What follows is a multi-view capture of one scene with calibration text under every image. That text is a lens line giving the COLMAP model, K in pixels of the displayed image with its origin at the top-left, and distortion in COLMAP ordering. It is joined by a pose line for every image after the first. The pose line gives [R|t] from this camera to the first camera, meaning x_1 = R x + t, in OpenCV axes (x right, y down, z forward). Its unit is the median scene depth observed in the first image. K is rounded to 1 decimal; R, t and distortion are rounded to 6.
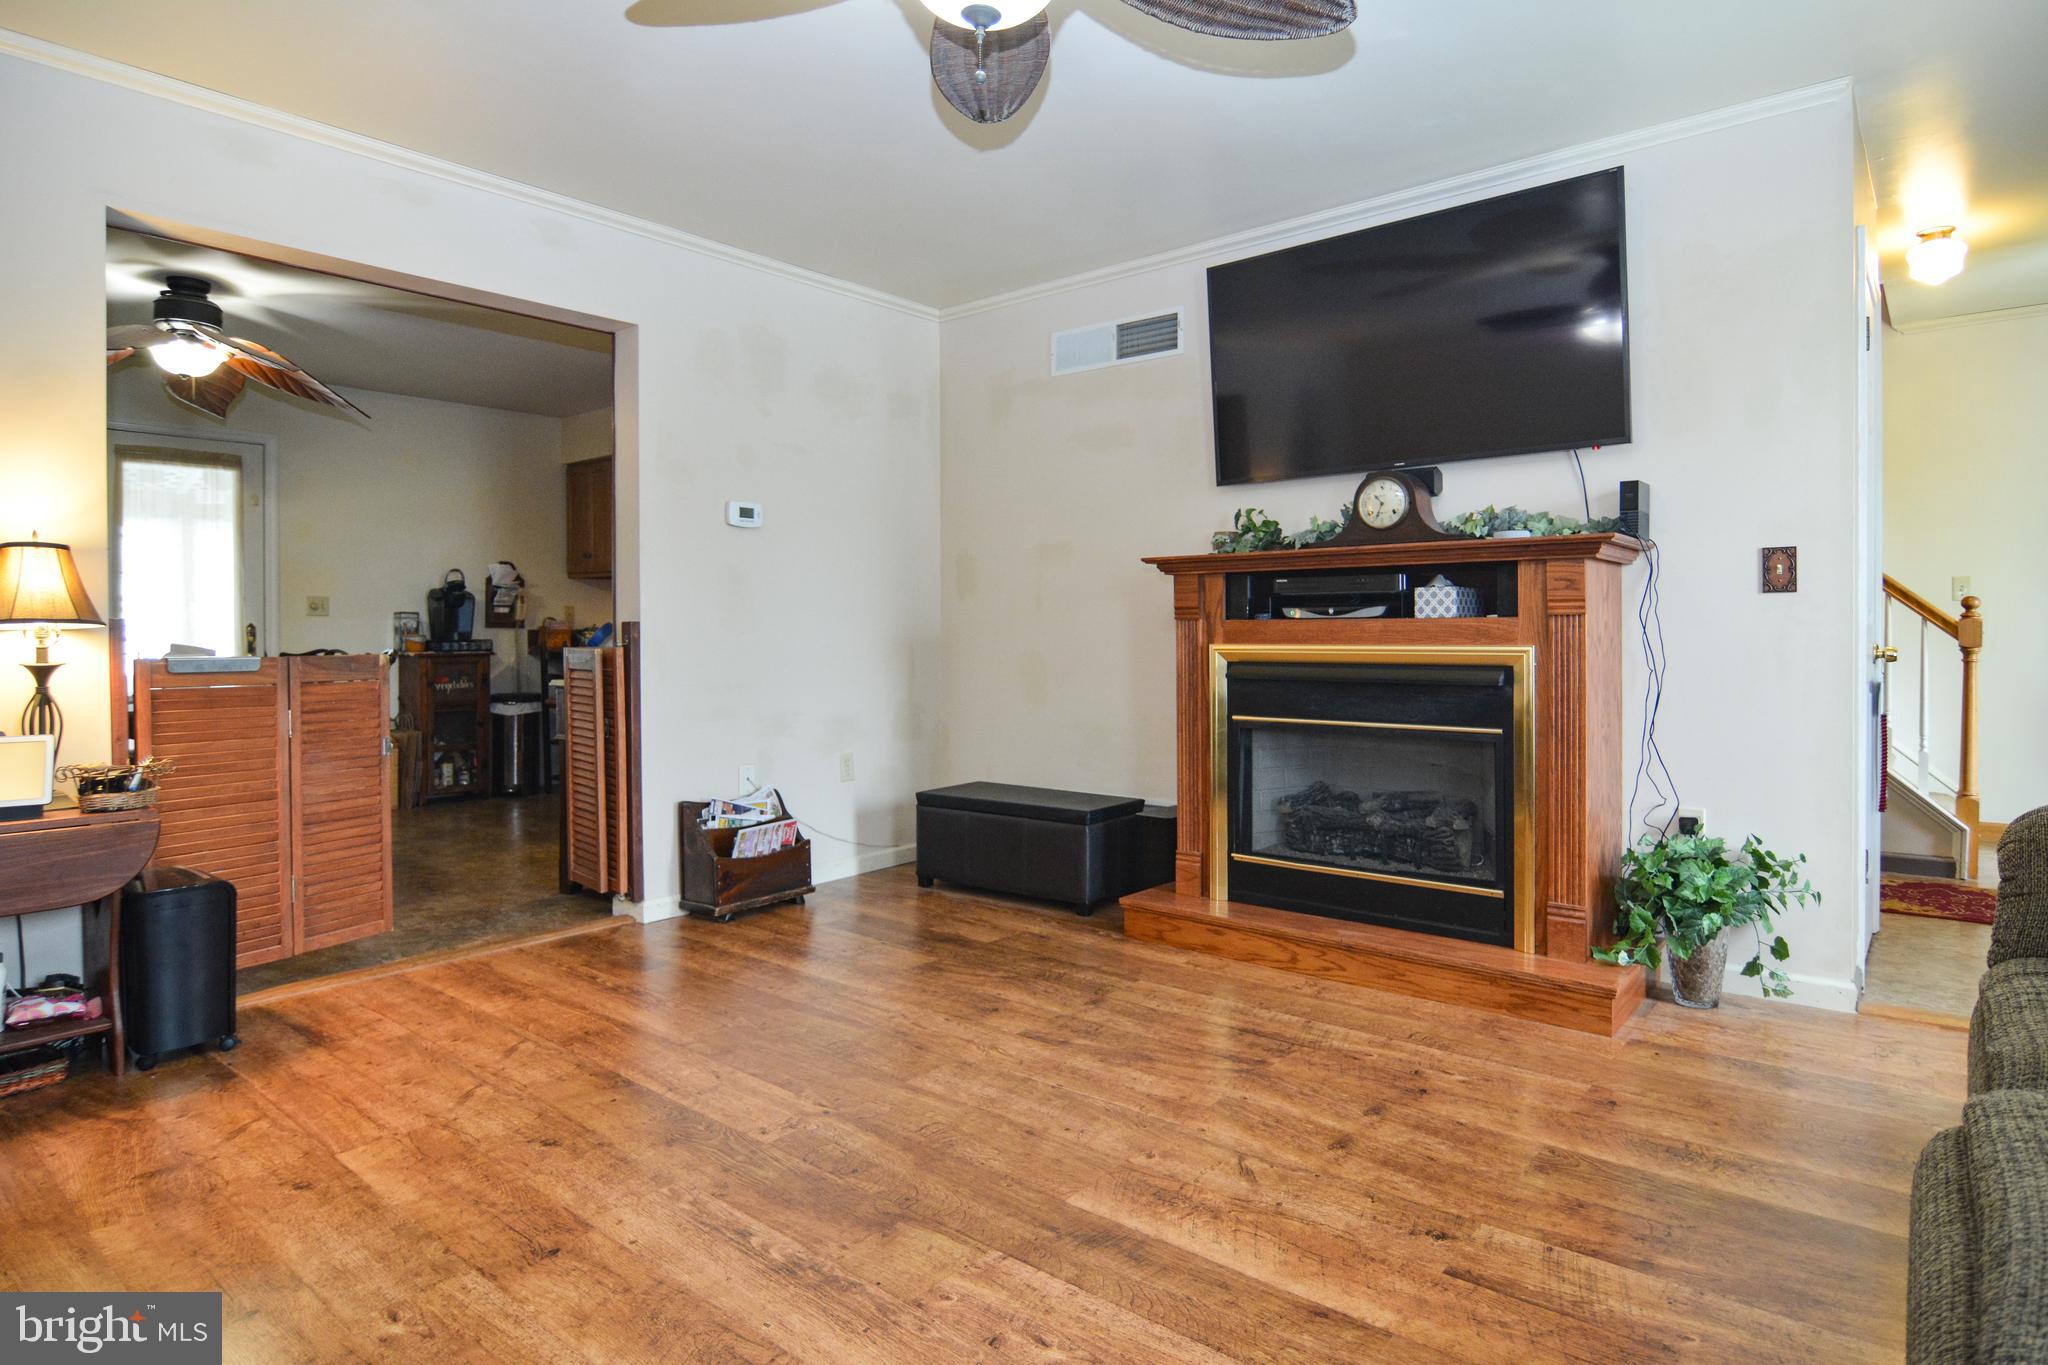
lens RADIAL K [[1115.9, 0, 1039.0], [0, 1115.9, 678.9], [0, 0, 1]] dist [-0.007355, -0.001343]
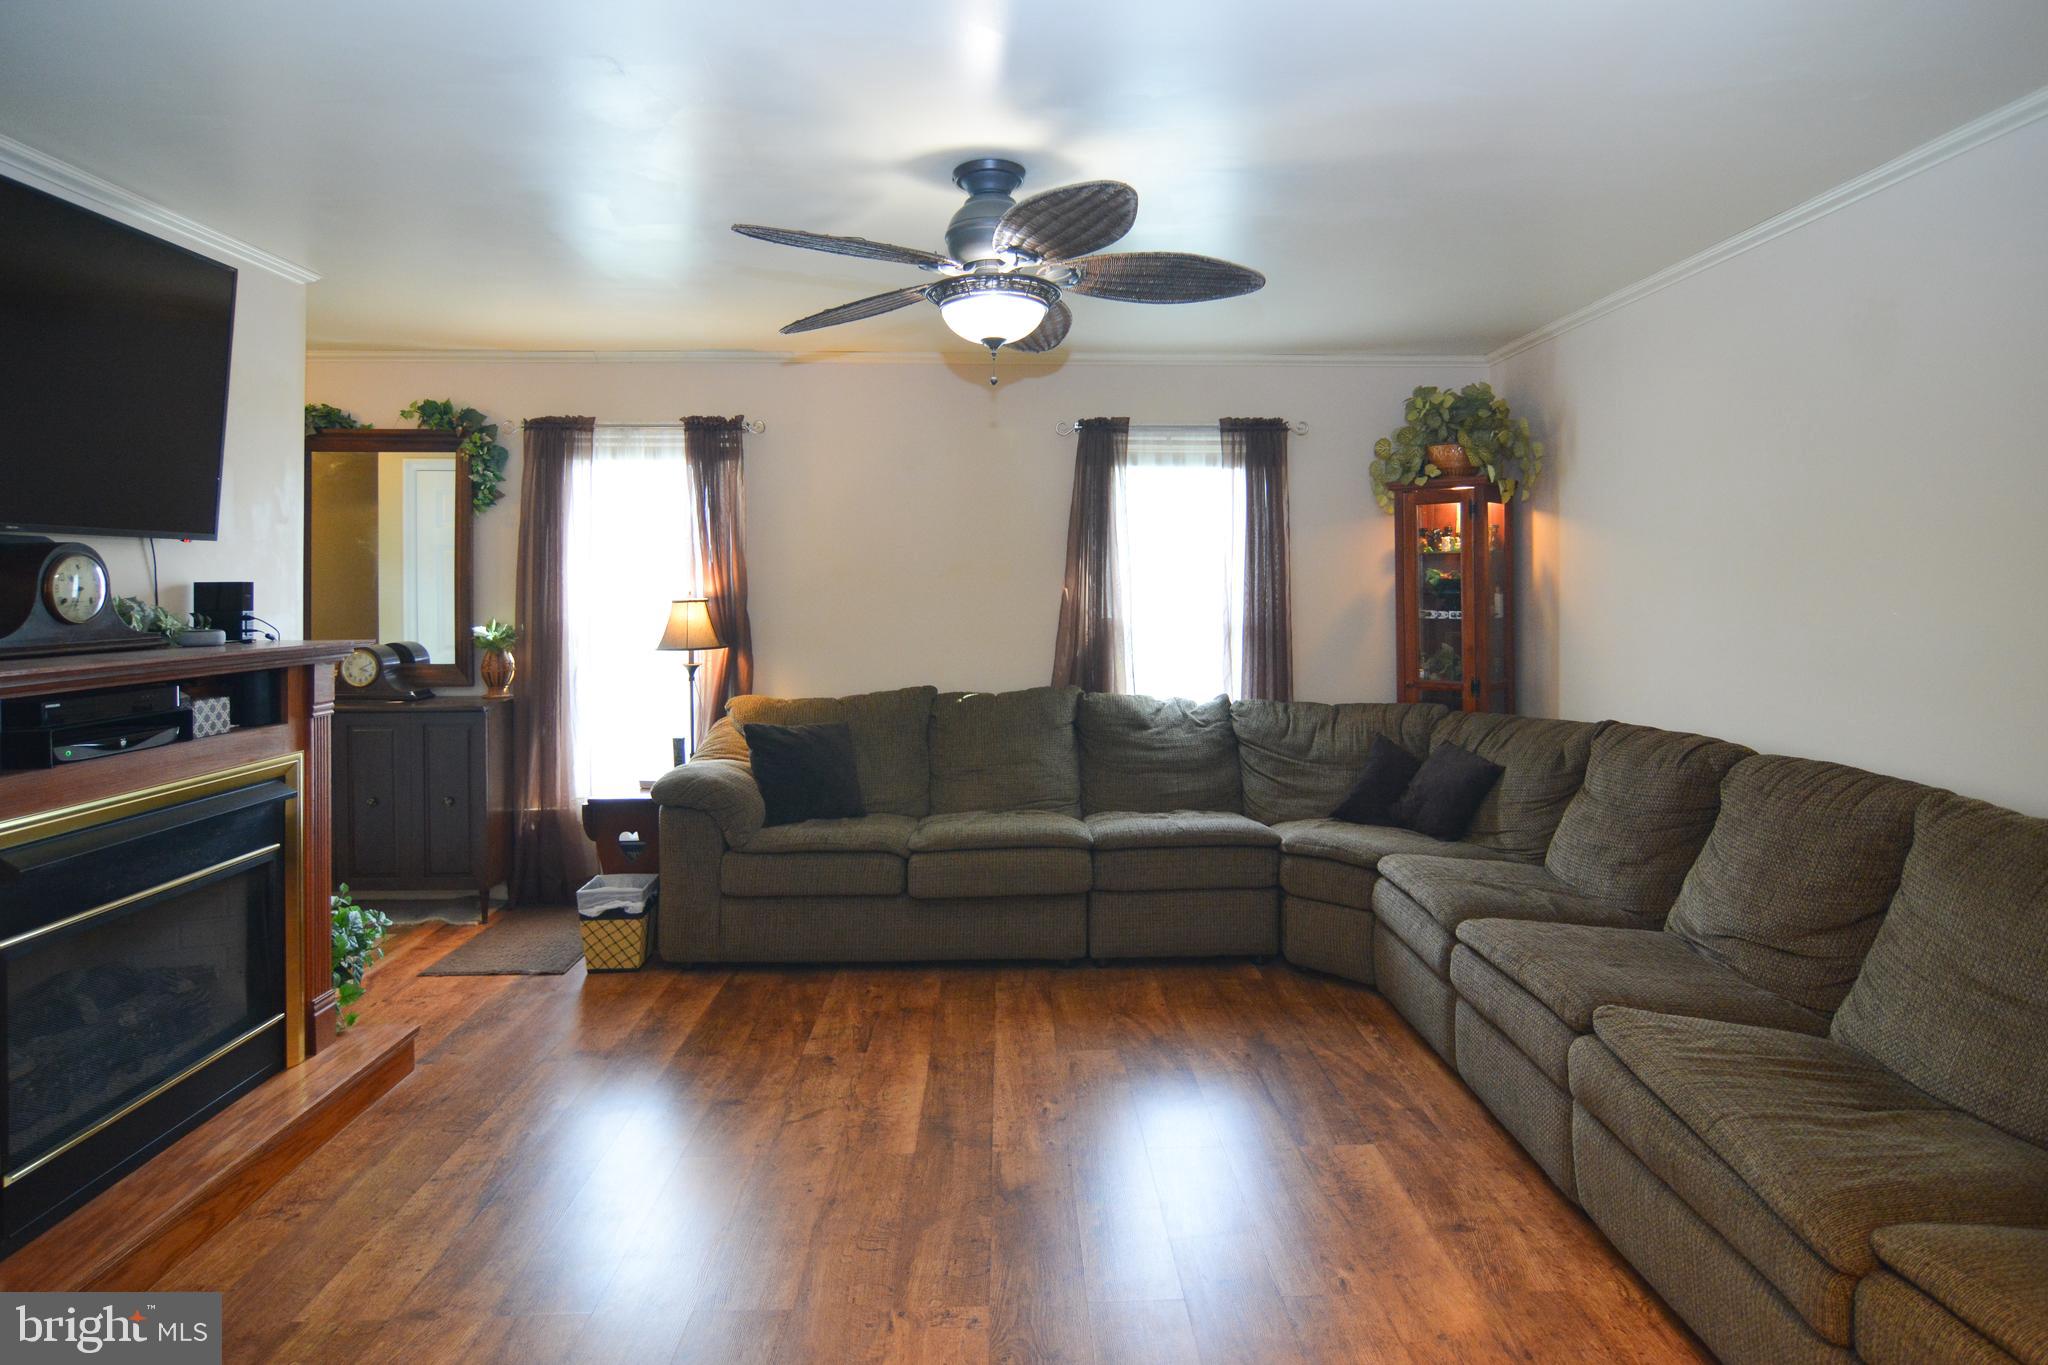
lens RADIAL K [[1115.9, 0, 1039.0], [0, 1115.9, 678.9], [0, 0, 1]] dist [-0.007355, -0.001343]
pose [[-0.653646, -0.051380, 0.755054, -0.941770], [0.041941, 0.993700, 0.103927, -0.218780], [-0.755638, 0.099599, -0.647373, 1.481881]]
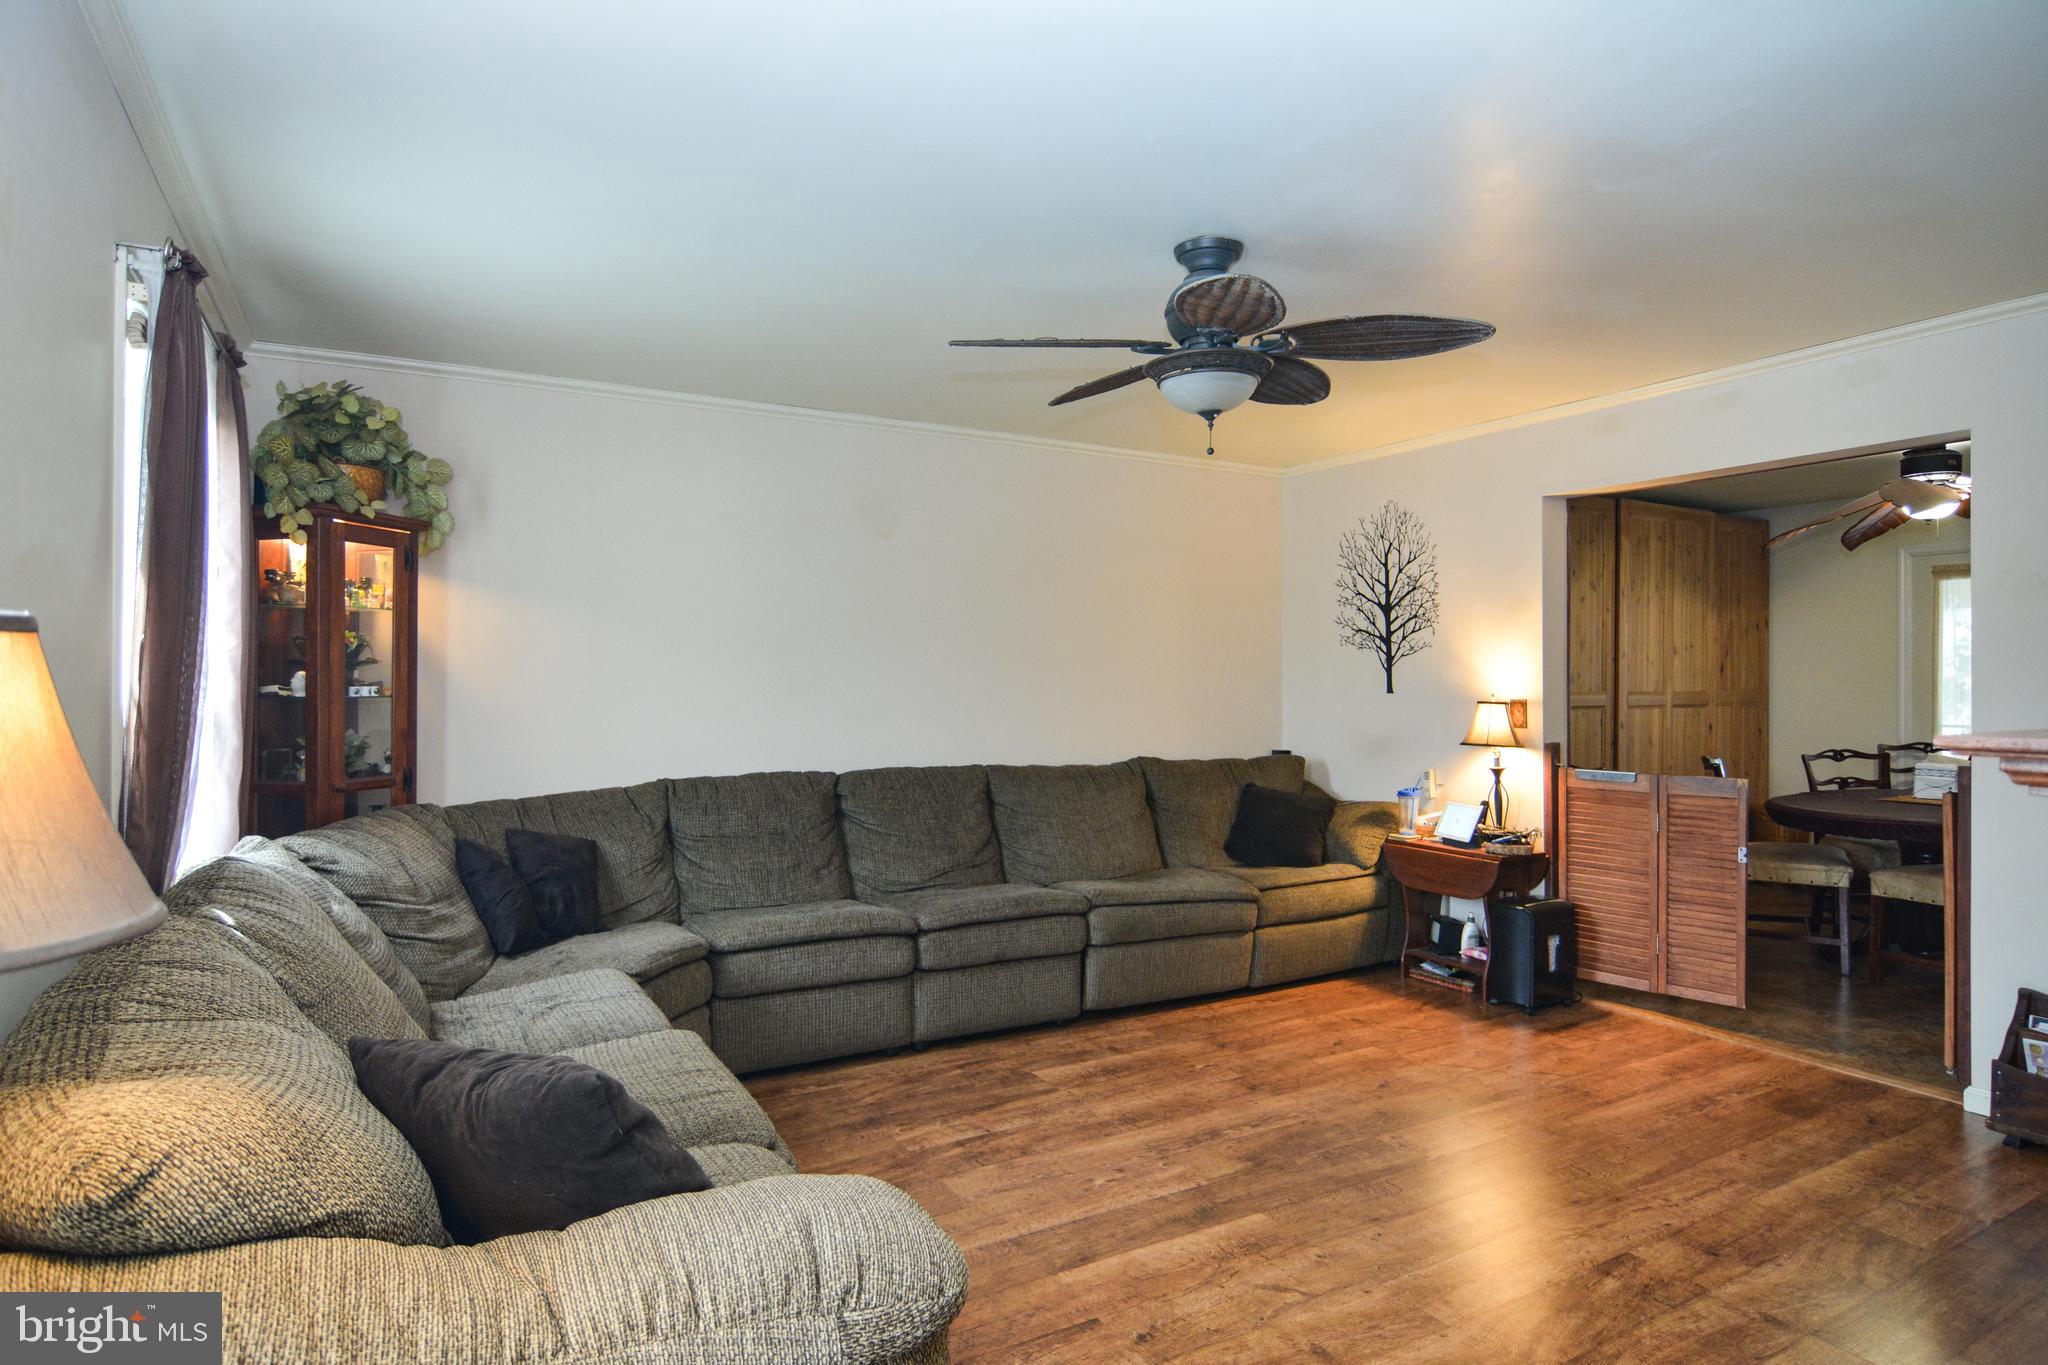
lens RADIAL K [[1132.4, 0, 1024.0], [0, 1132.4, 682.5], [0, 0, 1]] dist [-0.030145, -0.000434]
pose [[-0.363994, 0.005534, -0.931385, 1.226459], [-0.043079, 0.998812, 0.022770, -0.178705], [0.930405, 0.048411, -0.363323, 1.035723]]
